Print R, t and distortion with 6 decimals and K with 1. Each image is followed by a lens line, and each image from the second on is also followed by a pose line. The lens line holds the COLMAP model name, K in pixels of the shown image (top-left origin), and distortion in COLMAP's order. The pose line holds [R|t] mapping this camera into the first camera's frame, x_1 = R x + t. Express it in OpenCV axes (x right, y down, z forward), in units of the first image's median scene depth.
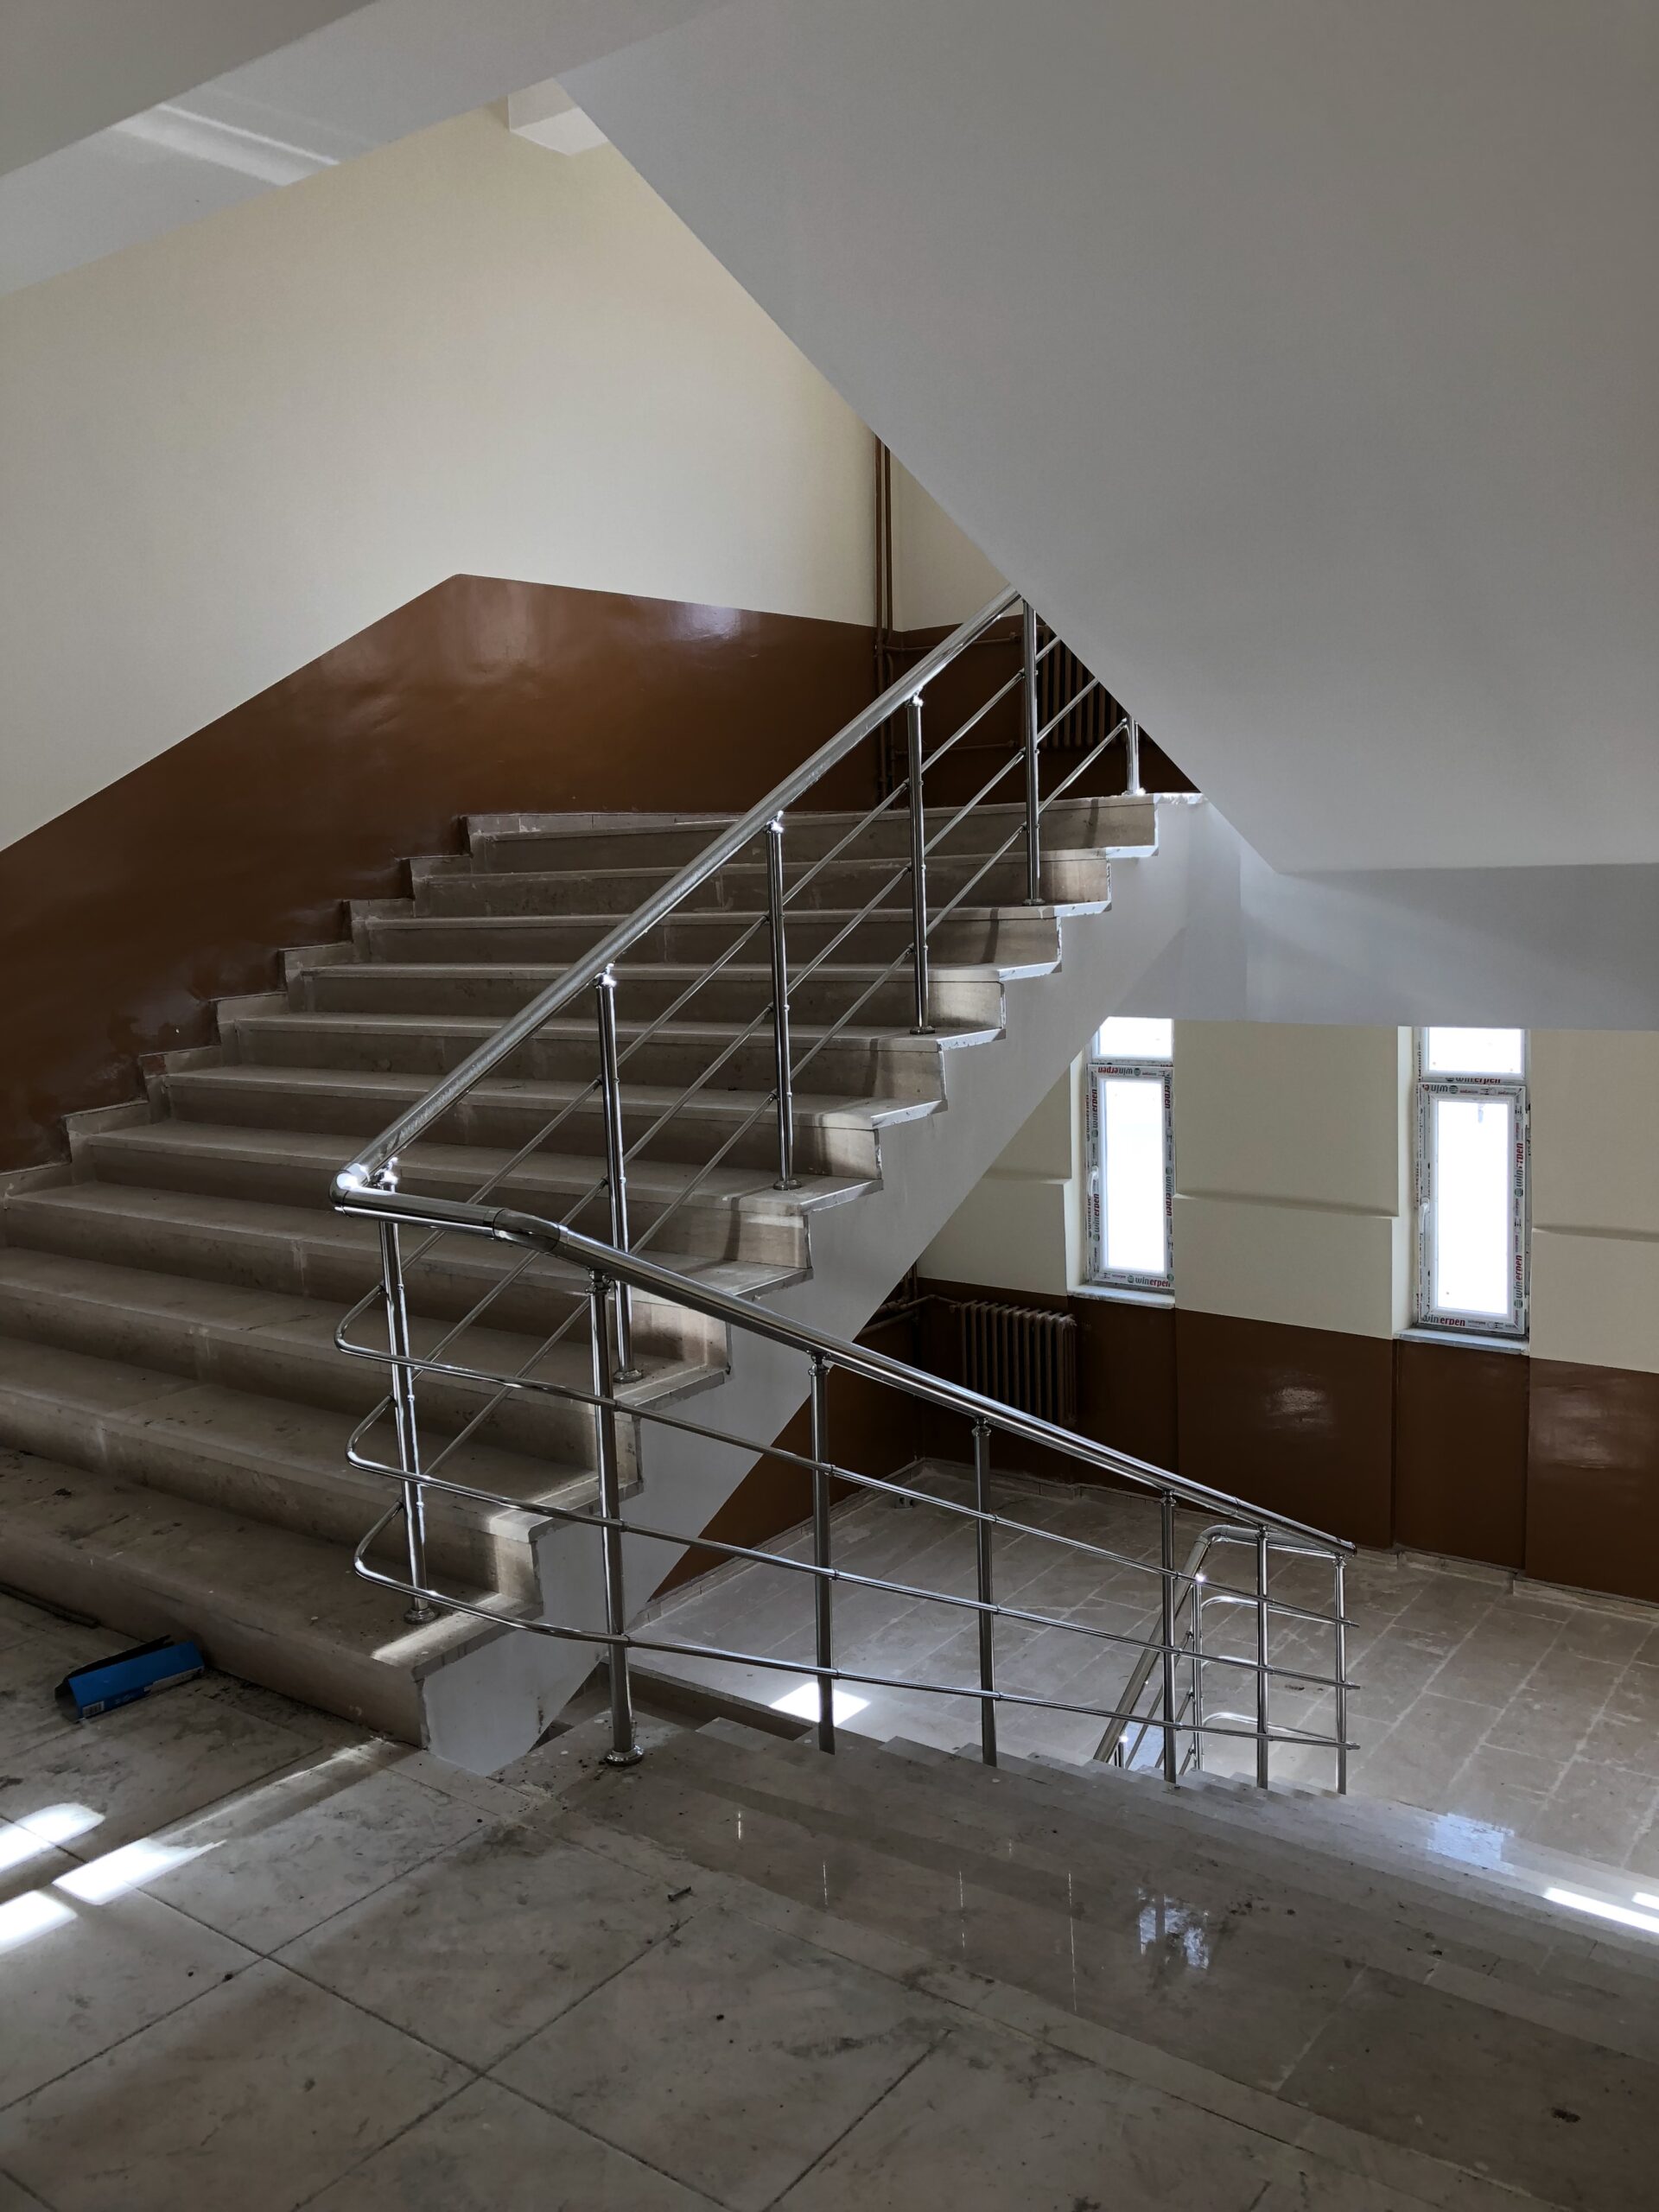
lens RADIAL K [[1808.5, 0, 843.5], [0, 1808.5, 1088.8], [0, 0, 1]] dist [0.050495, -0.045697]
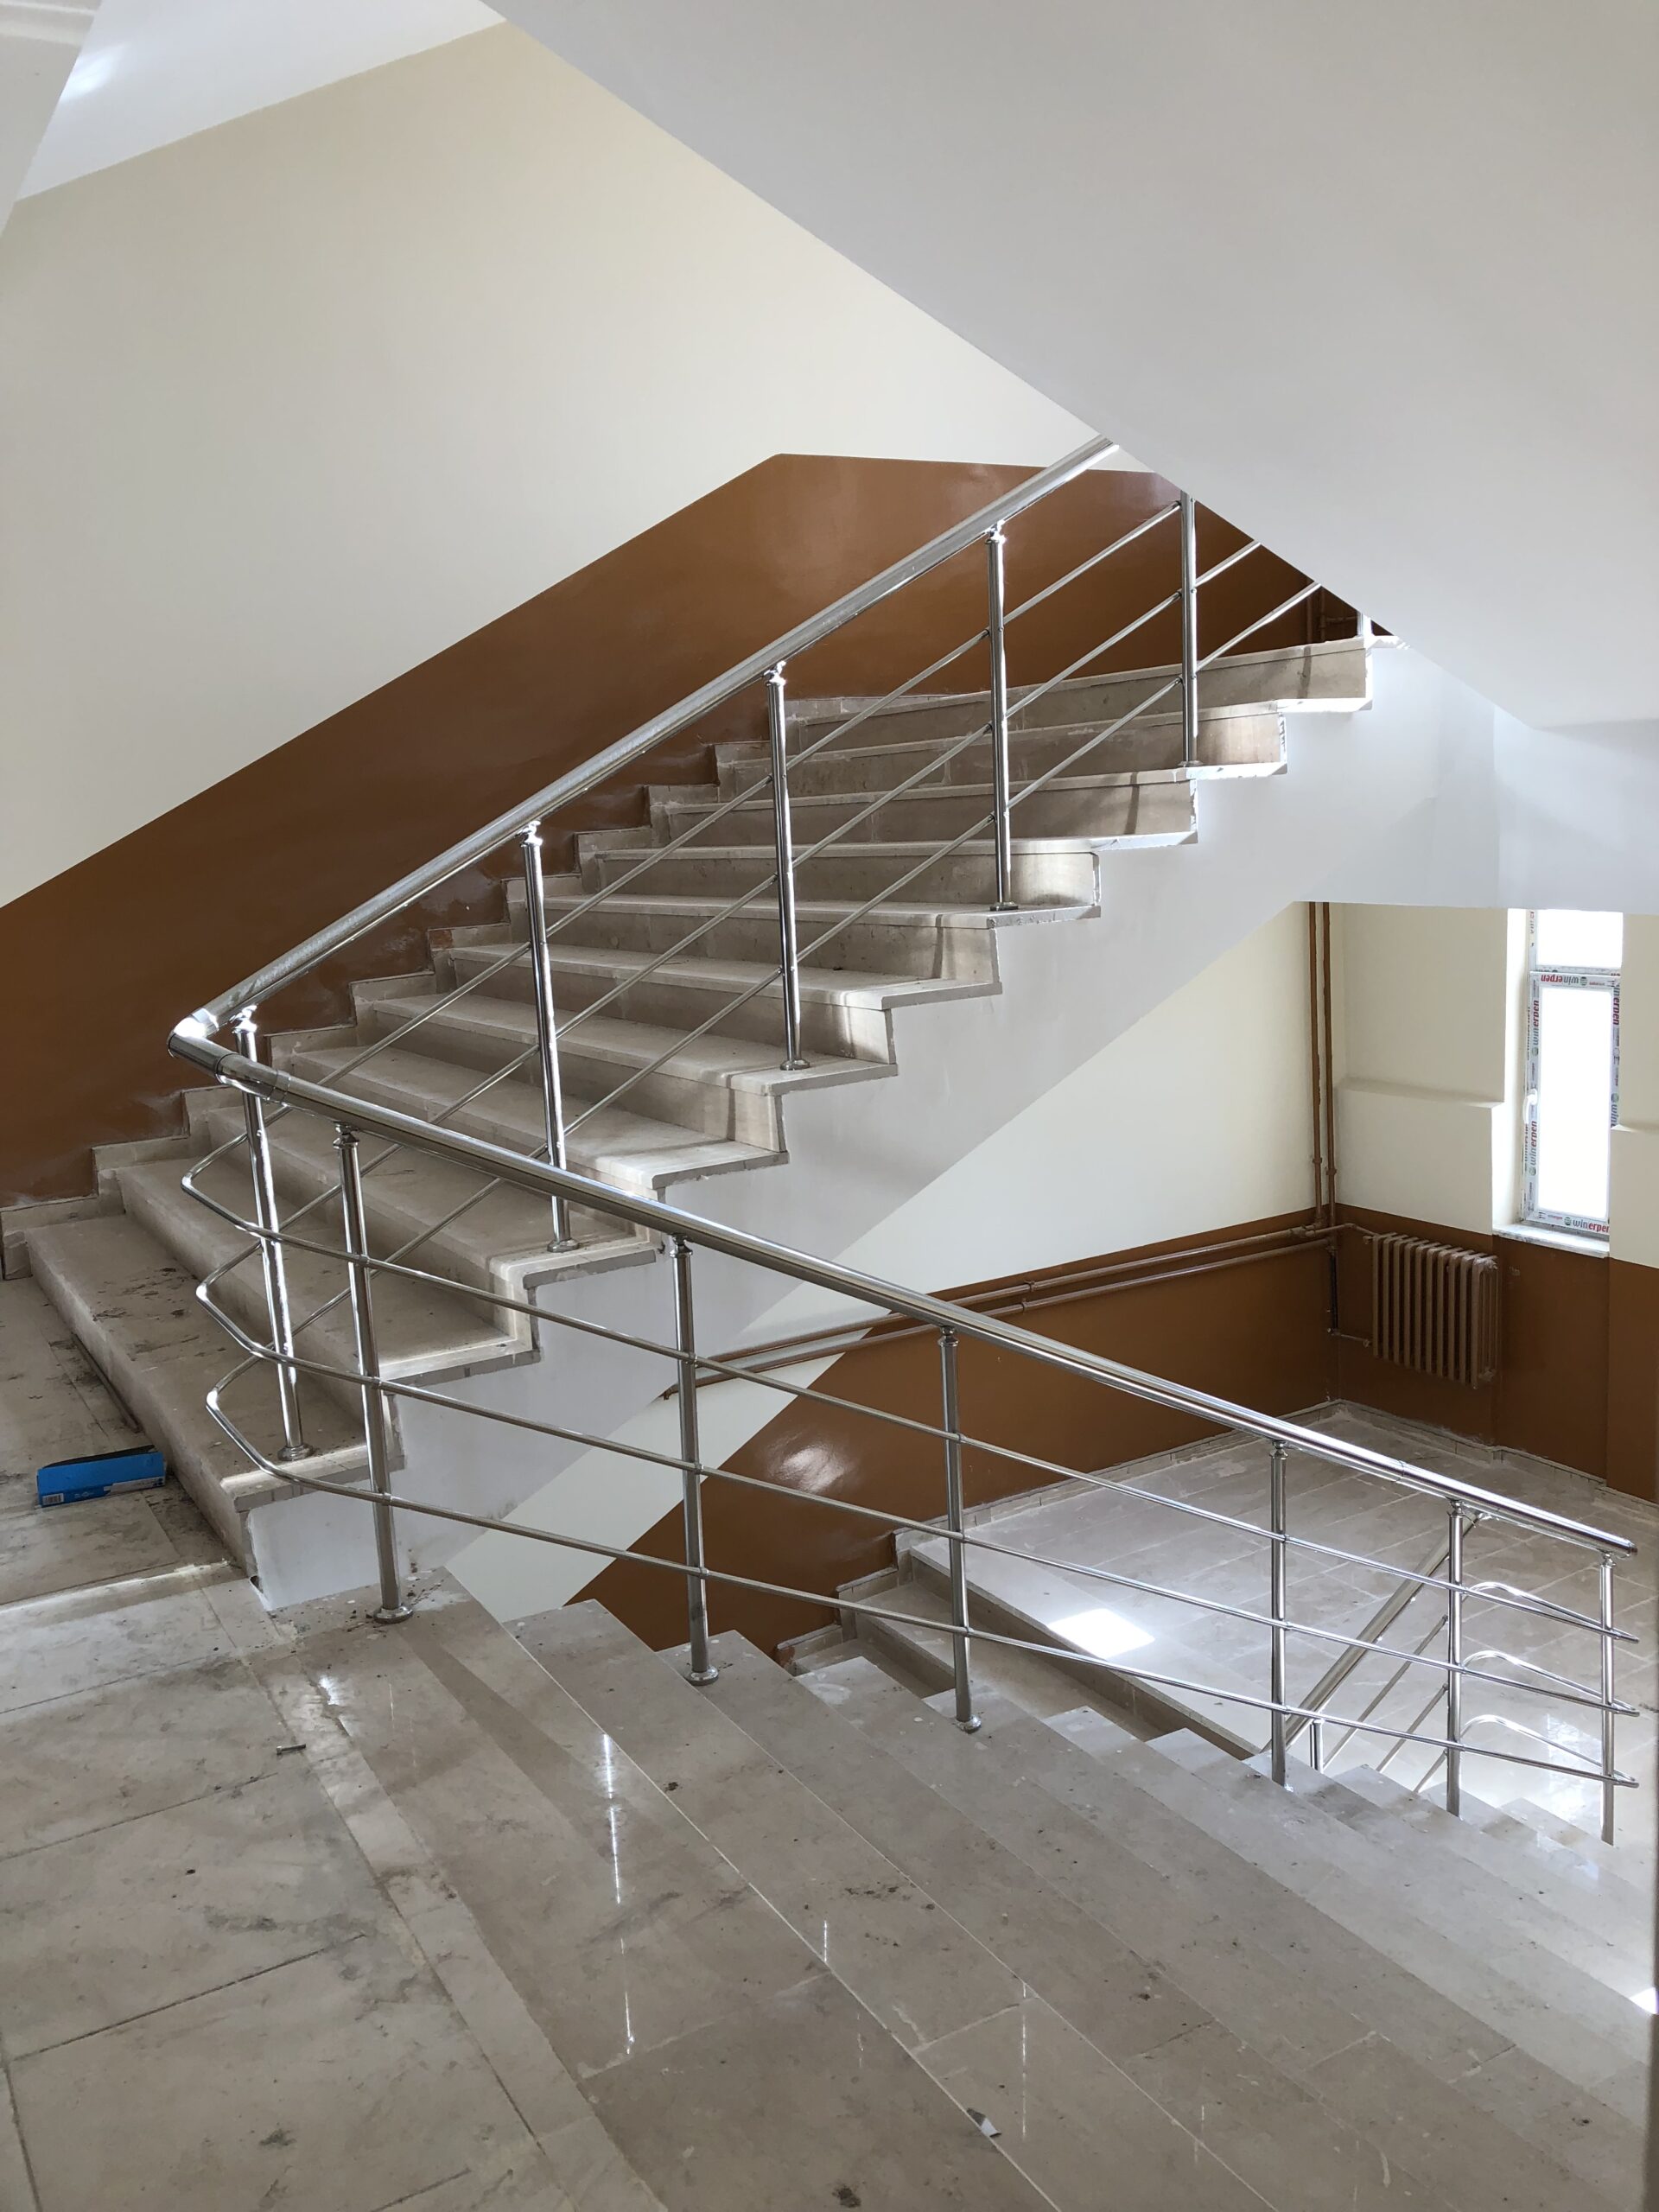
lens RADIAL K [[1808.5, 0, 843.5], [0, 1808.5, 1088.8], [0, 0, 1]] dist [0.050495, -0.045697]
pose [[0.923376, 0.049894, -0.380642, 0.326307], [-0.032193, 0.998090, 0.052734, 0.013810], [0.382546, -0.036440, 0.923218, 0.129791]]
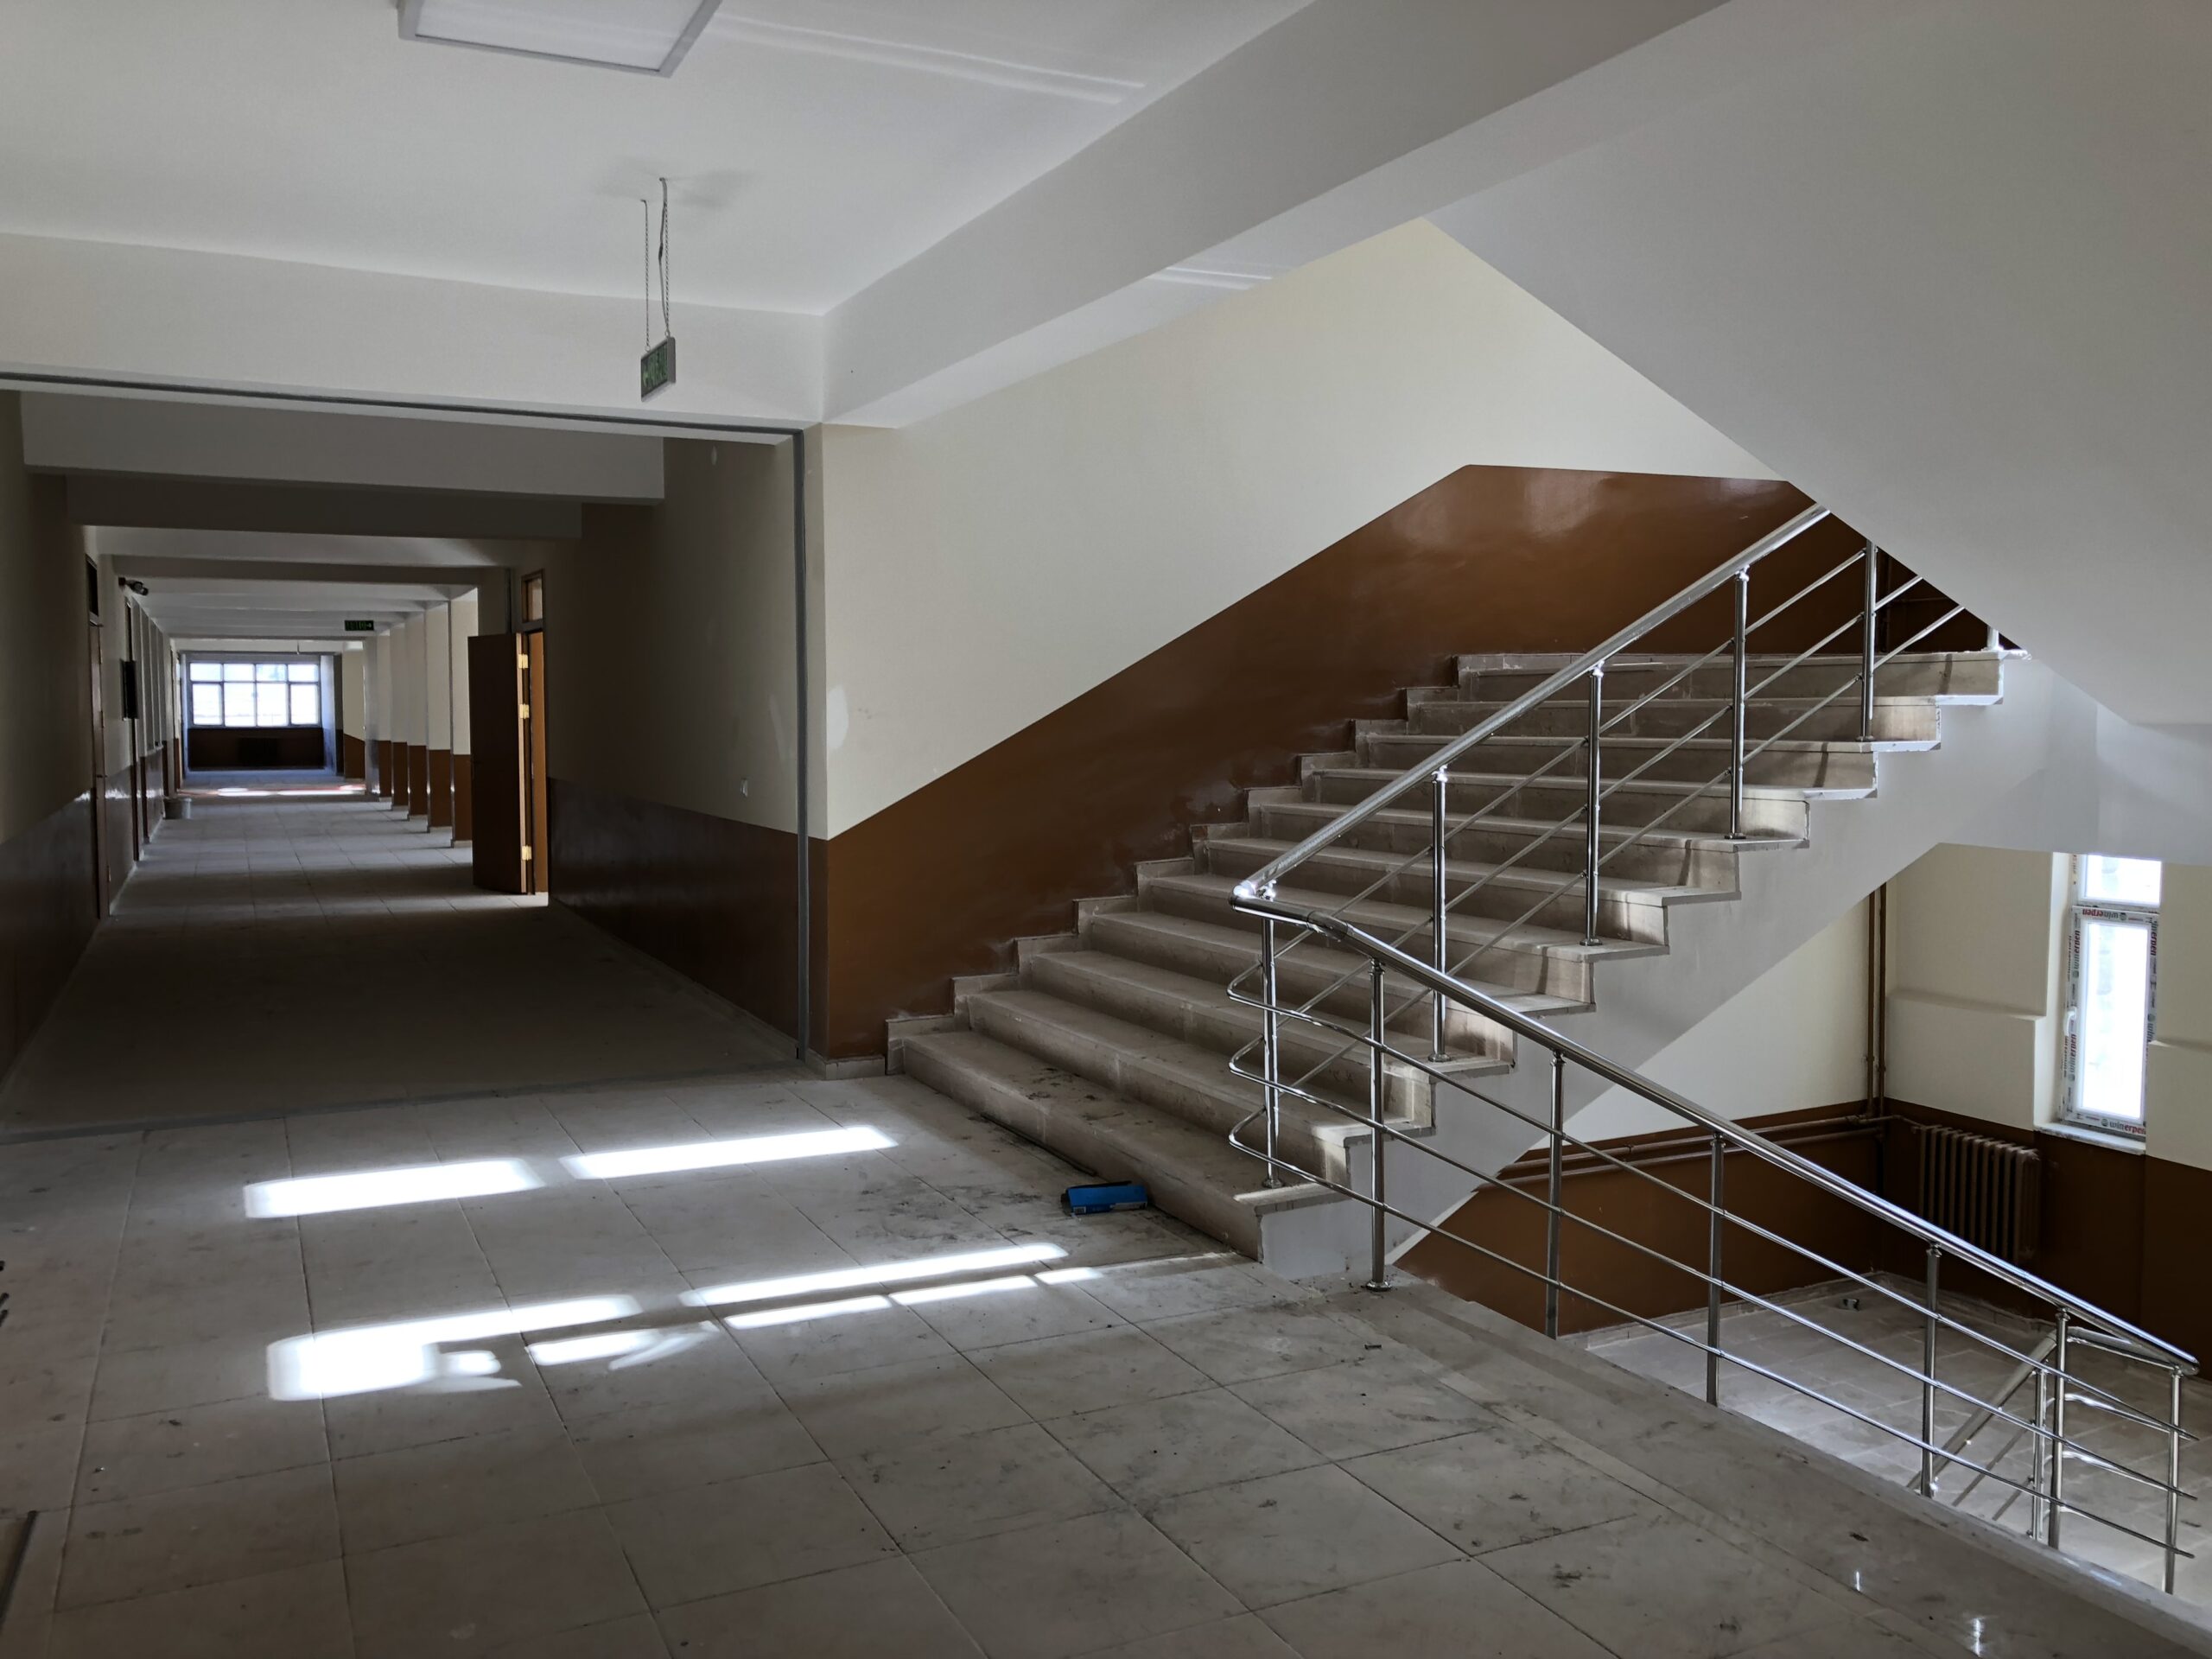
lens RADIAL K [[1808.5, 0, 1106.2], [0, 1808.5, 820.9], [0, 0, 1]] dist [0.050495, -0.045697]
pose [[0.886501, 0.062445, -0.458494, 0.239639], [-0.085862, 0.995844, -0.030383, 0.033033], [0.454691, 0.066302, 0.888178, -0.321357]]
